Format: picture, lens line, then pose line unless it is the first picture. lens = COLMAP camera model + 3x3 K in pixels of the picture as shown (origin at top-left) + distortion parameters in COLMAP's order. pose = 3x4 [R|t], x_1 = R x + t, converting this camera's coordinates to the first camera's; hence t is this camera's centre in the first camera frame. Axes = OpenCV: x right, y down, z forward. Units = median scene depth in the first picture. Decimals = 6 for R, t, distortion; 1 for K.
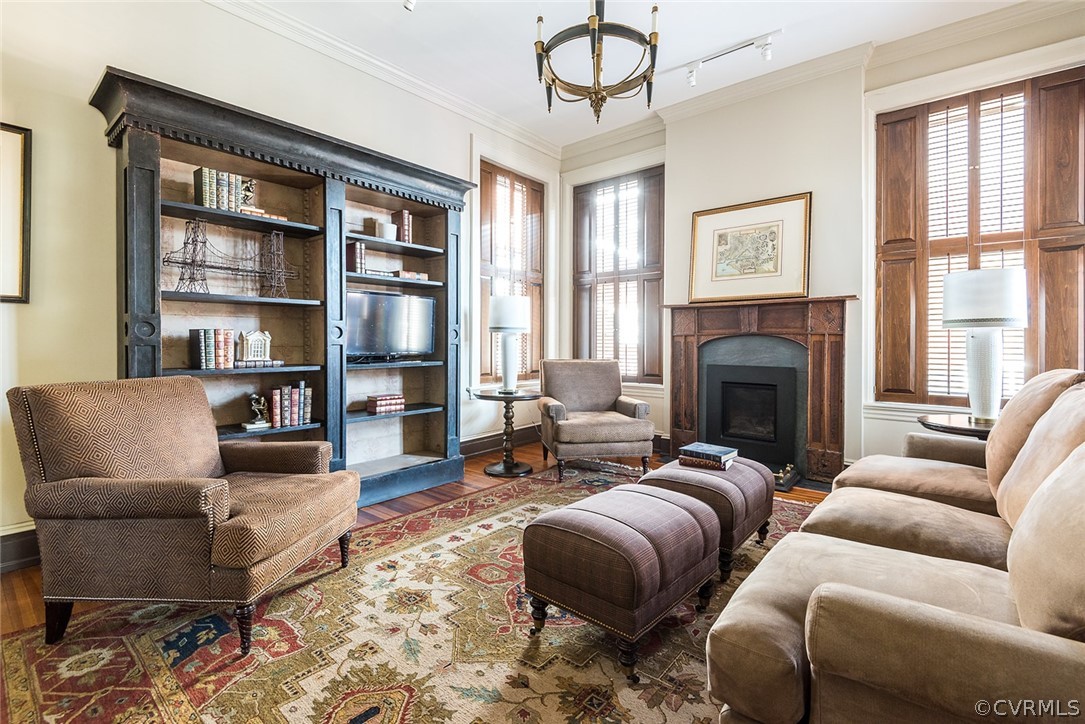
lens RADIAL K [[508.7, 0, 542.5], [0, 508.7, 362.0], [0, 0, 1]] dist [0.012480, -0.000747]
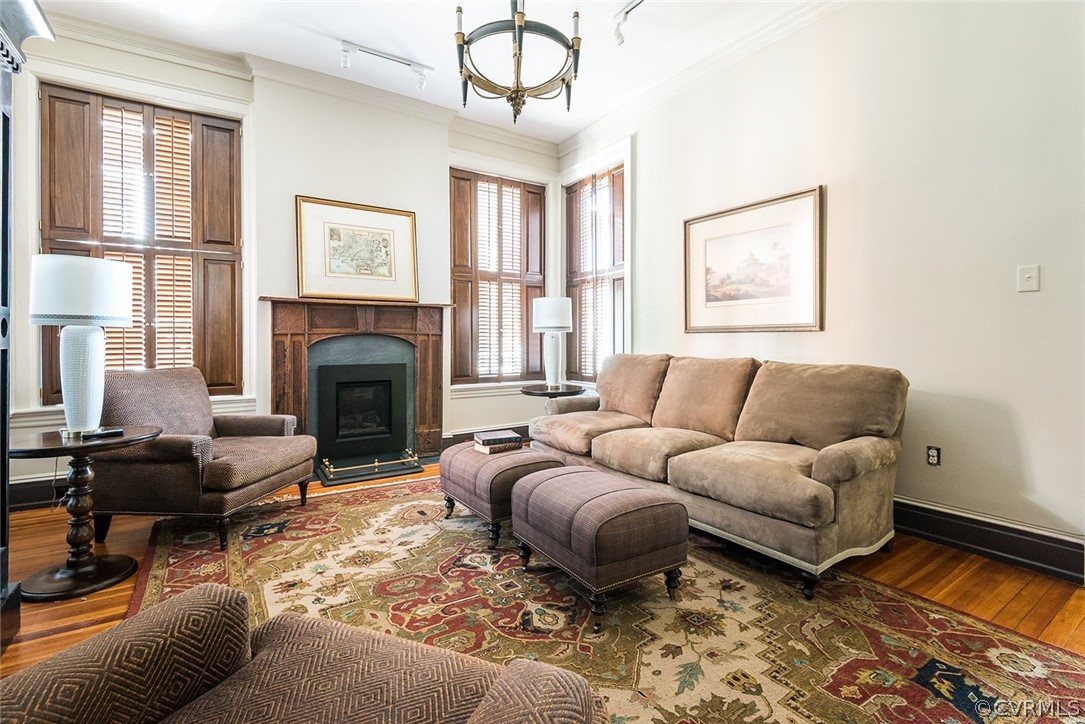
lens RADIAL K [[494.6, 0, 542.5], [0, 494.6, 362.0], [0, 0, 1]] dist [0.013583, -0.000480]
pose [[0.279111, -0.049350, 0.958990, -0.482098], [0.040433, 0.998397, 0.039610, -0.024284], [-0.959407, 0.027719, 0.280659, 0.403930]]
